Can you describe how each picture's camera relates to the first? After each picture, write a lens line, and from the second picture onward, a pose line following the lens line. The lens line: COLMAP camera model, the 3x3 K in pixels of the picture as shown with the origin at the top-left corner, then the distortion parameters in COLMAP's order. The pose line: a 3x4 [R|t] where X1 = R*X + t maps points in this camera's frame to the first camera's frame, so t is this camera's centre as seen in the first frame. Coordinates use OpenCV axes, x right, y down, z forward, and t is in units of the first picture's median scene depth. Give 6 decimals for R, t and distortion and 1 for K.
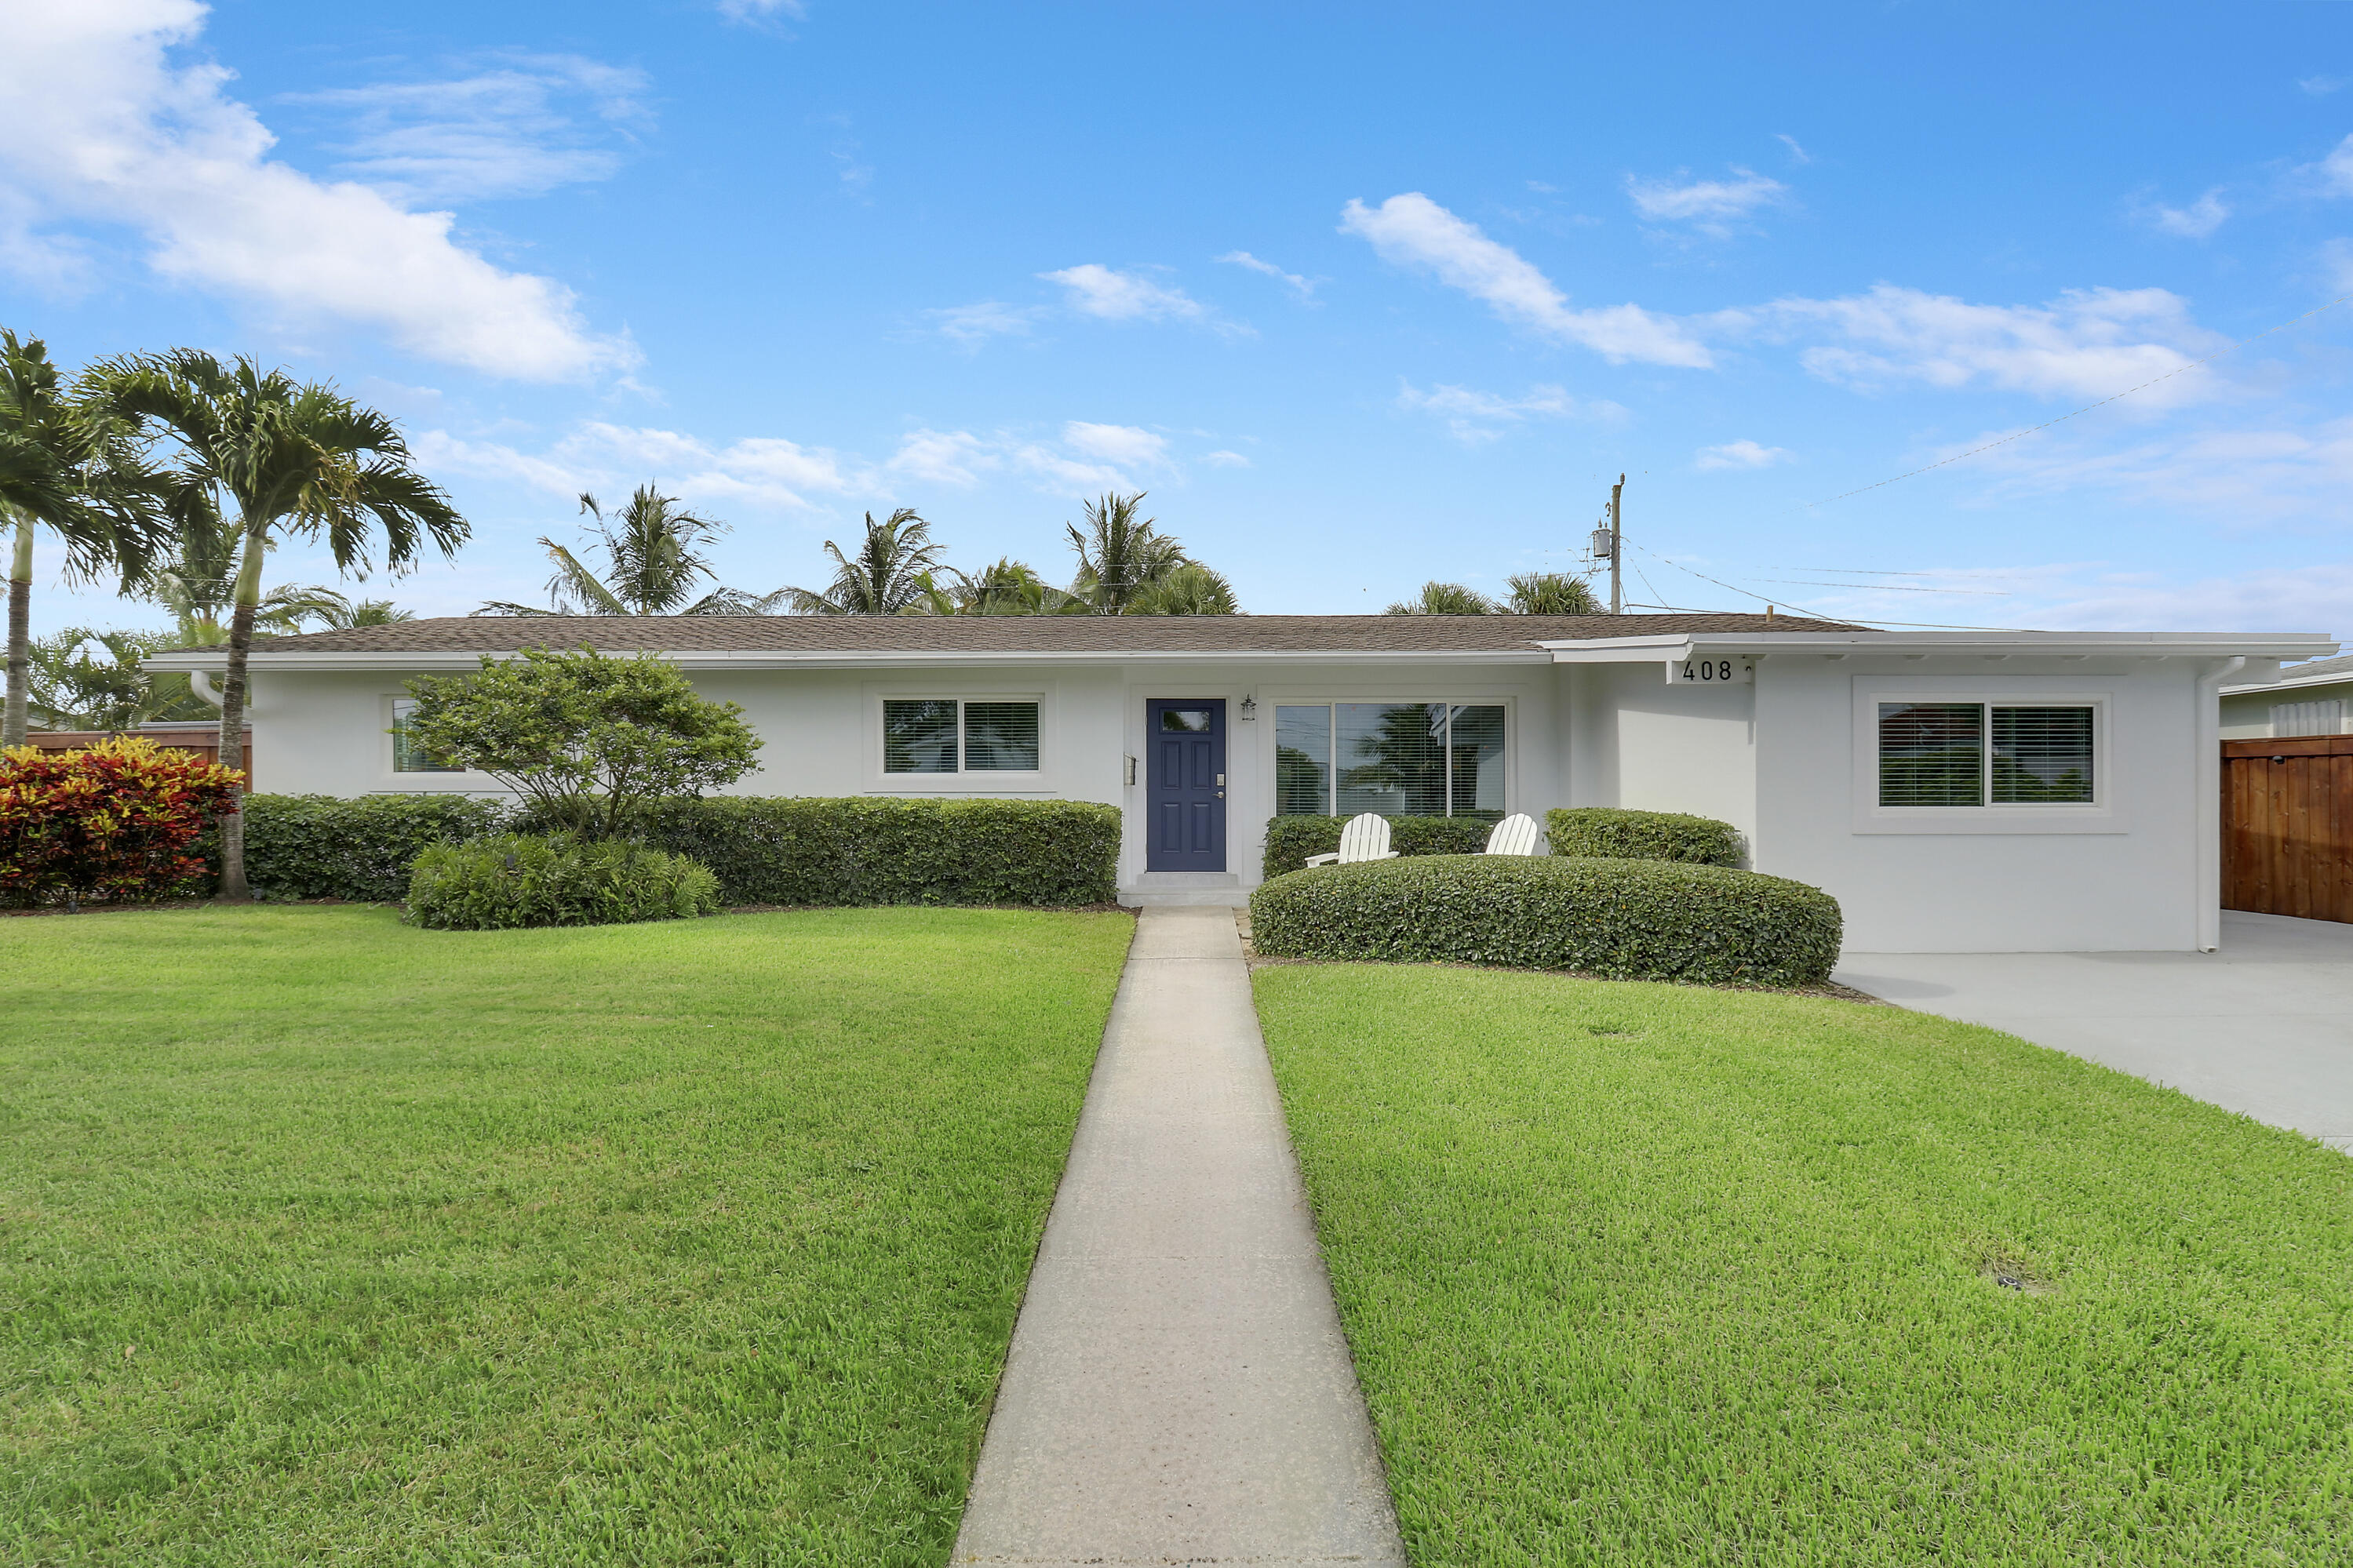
lens RADIAL K [[1033.1, 0, 1200.1], [0, 1033.1, 783.0], [0, 0, 1]] dist [-0.002412, -0.000154]
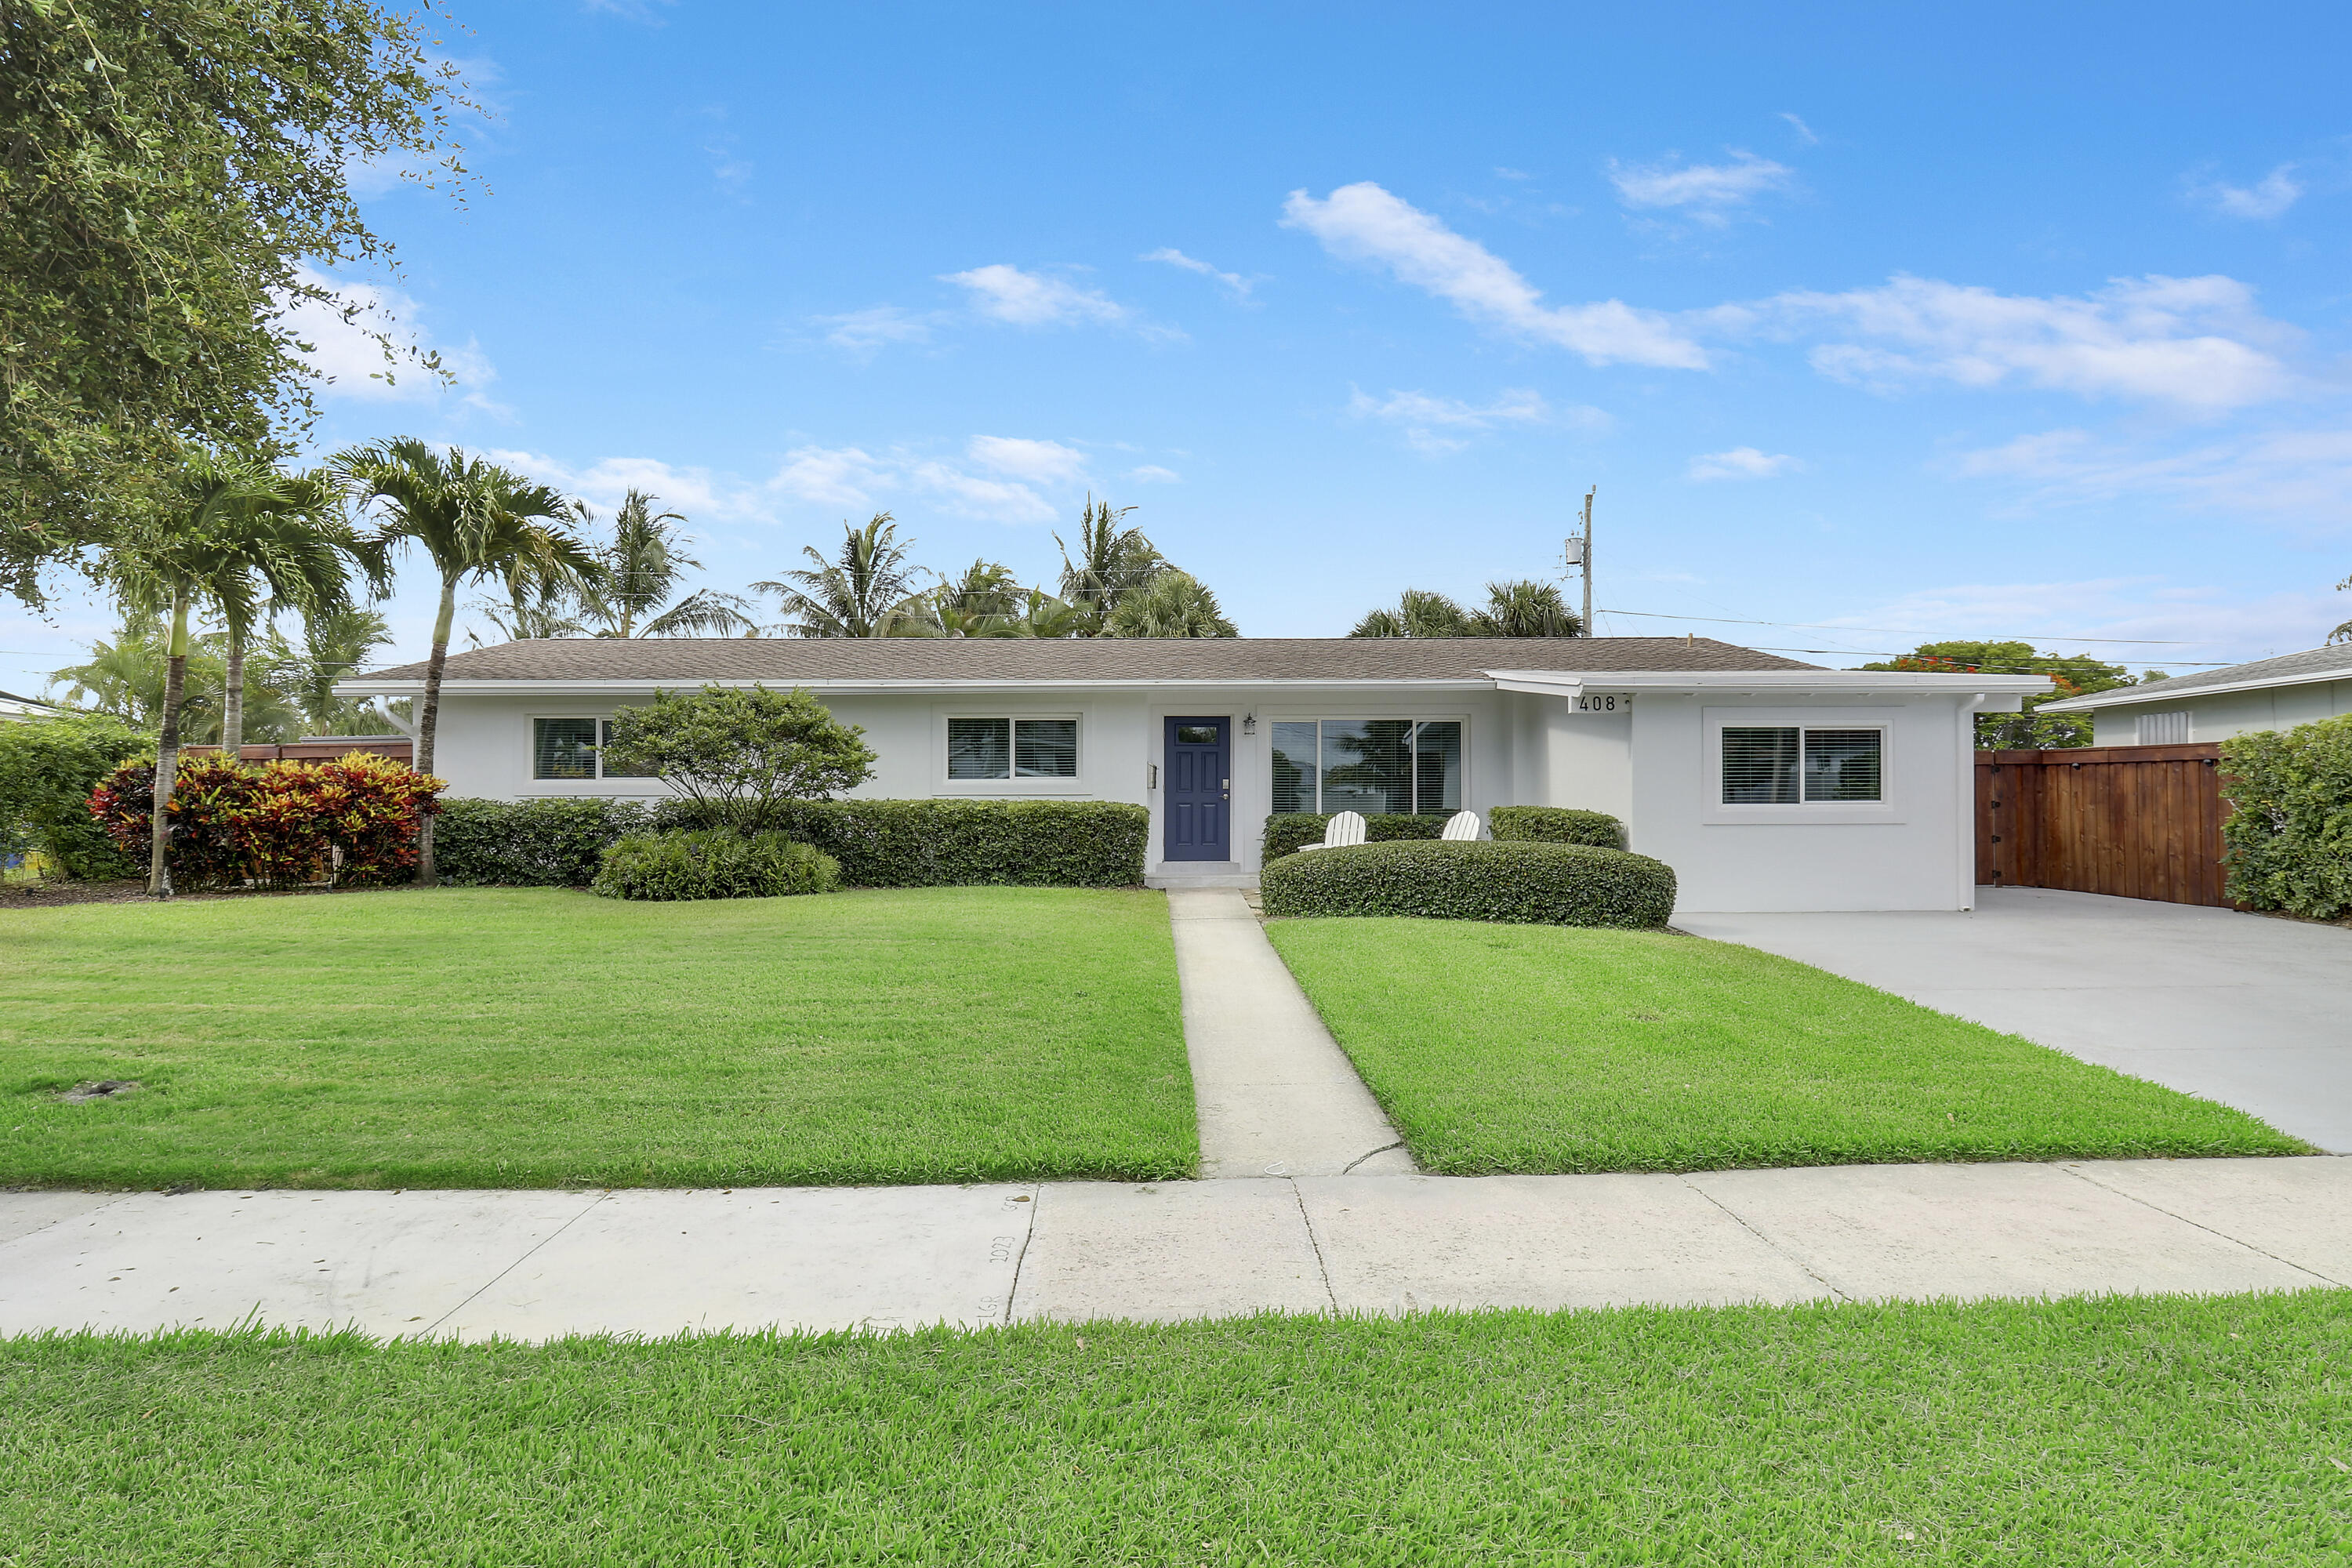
lens RADIAL K [[1100.2, 0, 1185.4], [0, 1100.2, 772.8], [0, 0, 1]] dist [0.013508, -0.014651]
pose [[0.999903, -0.002294, 0.013746, -0.052608], [0.002426, 0.999951, -0.009576, -0.004938], [-0.013723, 0.009608, 0.999860, -0.330854]]
